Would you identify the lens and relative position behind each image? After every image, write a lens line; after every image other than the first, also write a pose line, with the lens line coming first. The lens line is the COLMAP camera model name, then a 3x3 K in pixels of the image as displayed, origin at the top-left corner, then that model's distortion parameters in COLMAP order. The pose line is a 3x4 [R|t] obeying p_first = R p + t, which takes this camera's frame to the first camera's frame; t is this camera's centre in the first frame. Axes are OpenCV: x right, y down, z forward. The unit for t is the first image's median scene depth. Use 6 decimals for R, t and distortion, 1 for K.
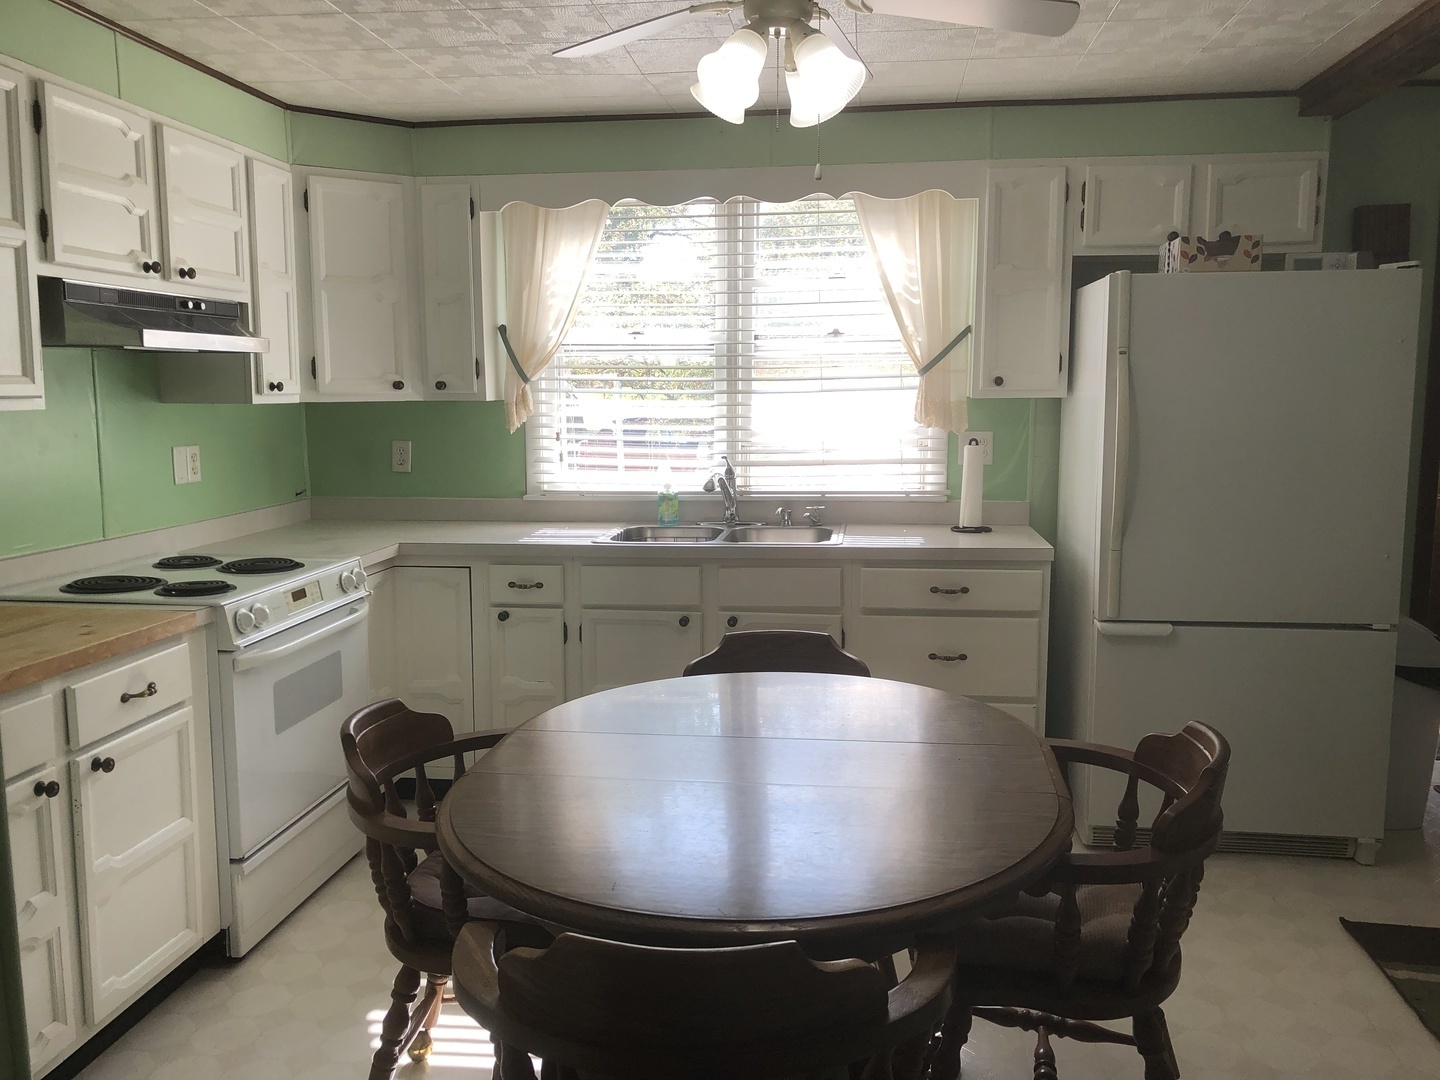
lens RADIAL K [[1146.5, 0, 719.4], [0, 1146.5, 532.0], [0, 0, 1]] dist [-0.049537, 0.045658]
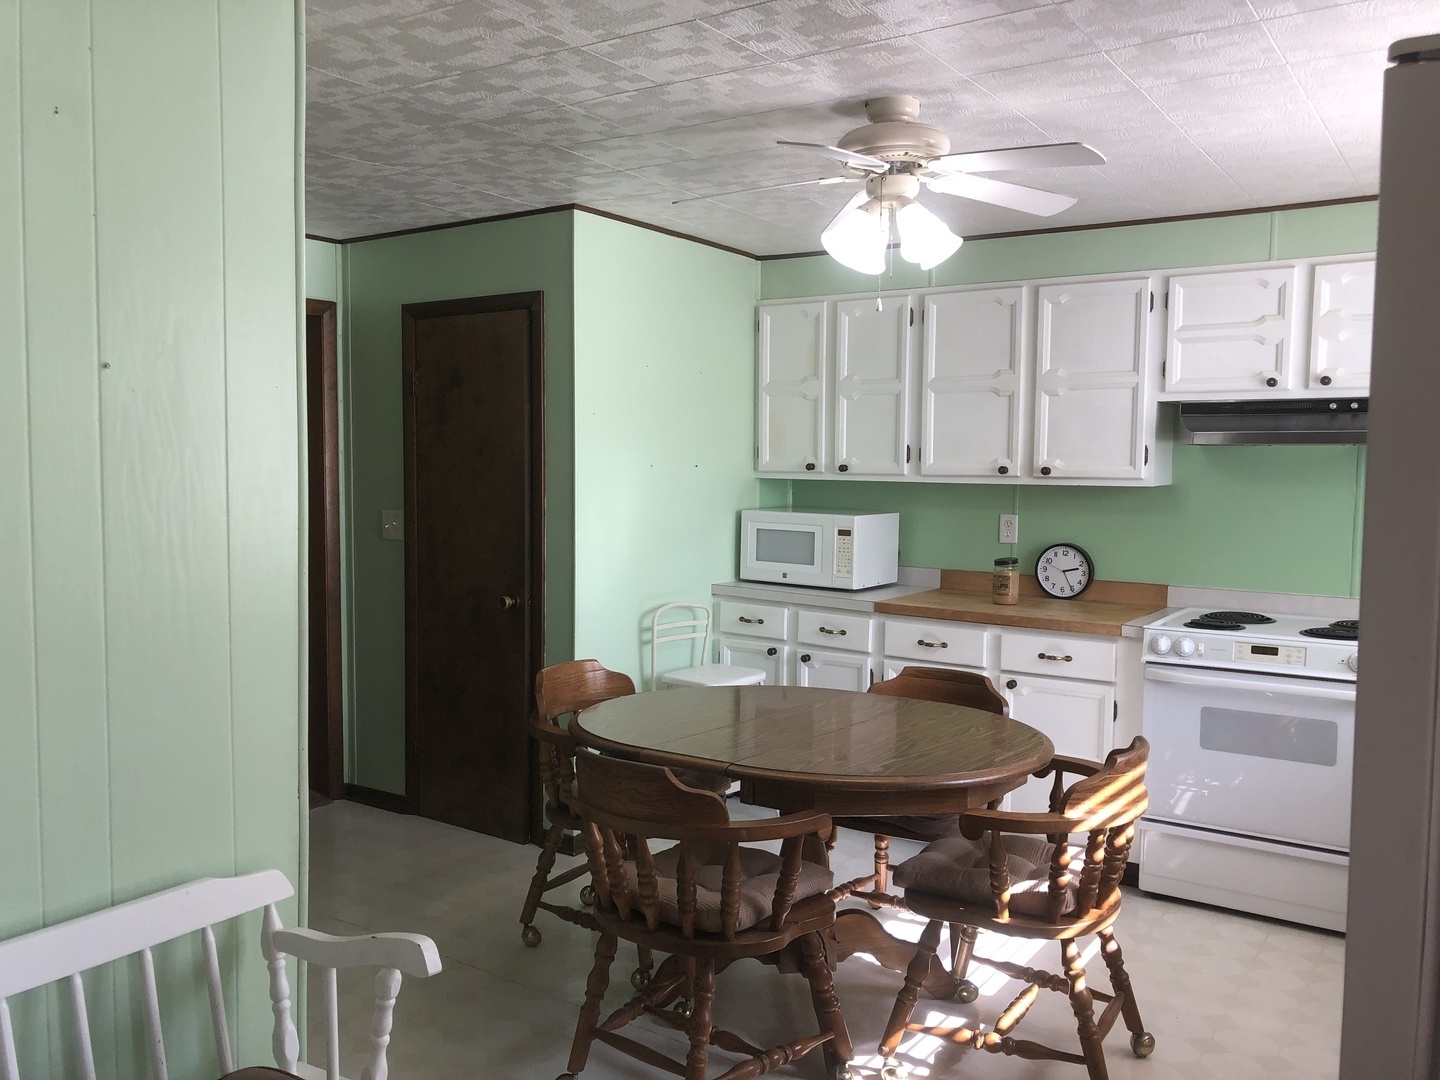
lens RADIAL K [[1146.5, 0, 708.1], [0, 1146.5, 552.2], [0, 0, 1]] dist [-0.049537, 0.045658]
pose [[-0.464288, 0.067112, -0.883138, 0.804657], [-0.114383, 0.984231, 0.134928, -0.119153], [0.878267, 0.163661, -0.449290, 0.876015]]
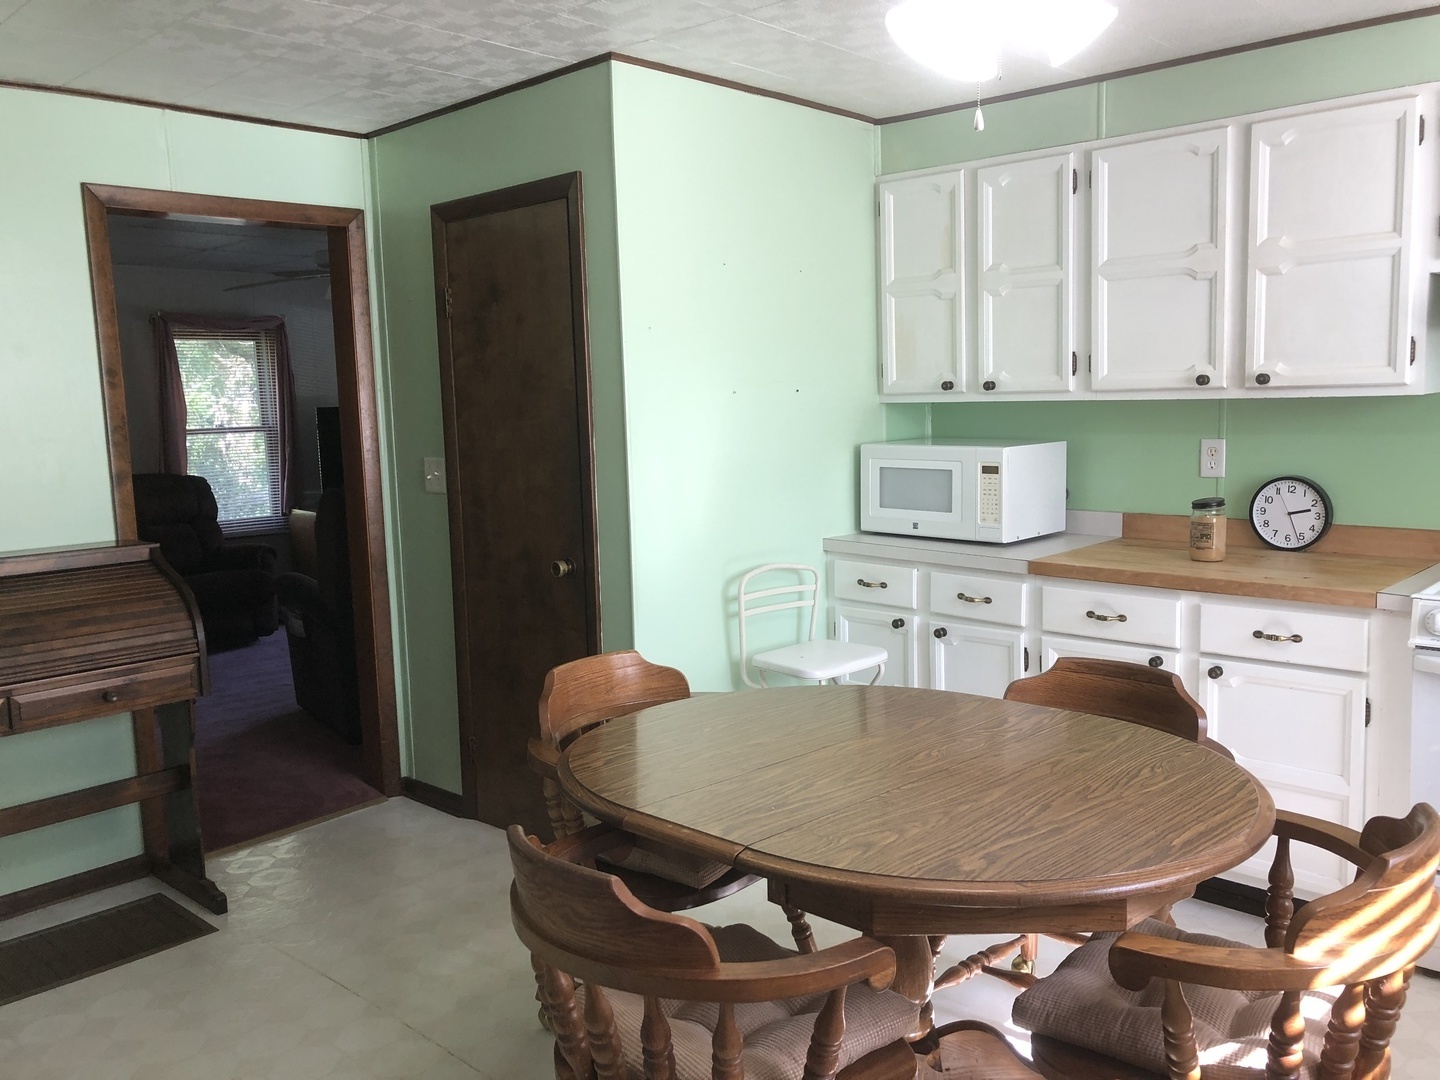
lens RADIAL K [[1146.5, 0, 735.6], [0, 1146.5, 537.2], [0, 0, 1]] dist [-0.049537, 0.045658]
pose [[-0.589610, 0.118722, -0.798915, 0.524402], [-0.067400, 0.978456, 0.195144, -0.105786], [0.804871, 0.168906, -0.568906, 0.825404]]
